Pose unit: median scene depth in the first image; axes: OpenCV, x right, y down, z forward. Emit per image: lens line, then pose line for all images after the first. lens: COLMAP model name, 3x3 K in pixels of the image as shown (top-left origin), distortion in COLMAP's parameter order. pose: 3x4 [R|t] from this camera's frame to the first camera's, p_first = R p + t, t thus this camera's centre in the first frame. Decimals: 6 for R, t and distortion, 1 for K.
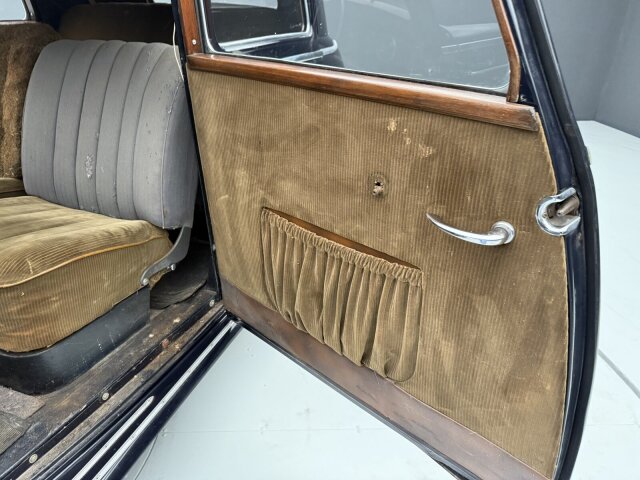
lens RADIAL K [[463.3, 0, 322.7], [0, 463.3, 235.1], [0, 0, 1]] dist [0.034690, -0.038589]
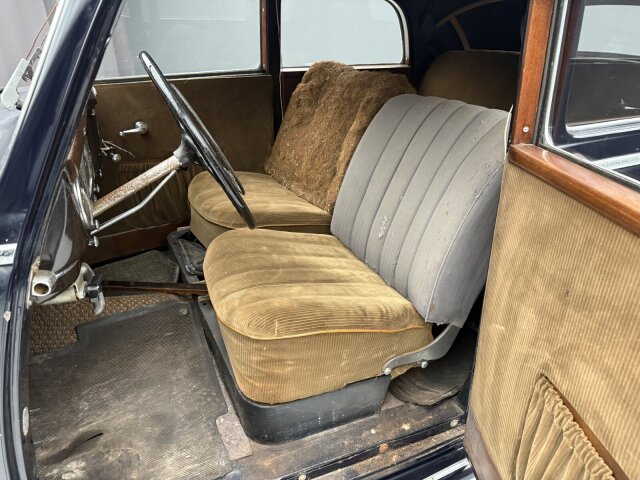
lens RADIAL K [[463.3, 0, 320.2], [0, 463.3, 242.0], [0, 0, 1]] dist [0.034690, -0.038589]
pose [[0.741488, 0.288415, -0.605816, -0.010543], [-0.318300, 0.946038, 0.060804, -0.149467], [0.590661, 0.147746, 0.793278, 0.190564]]
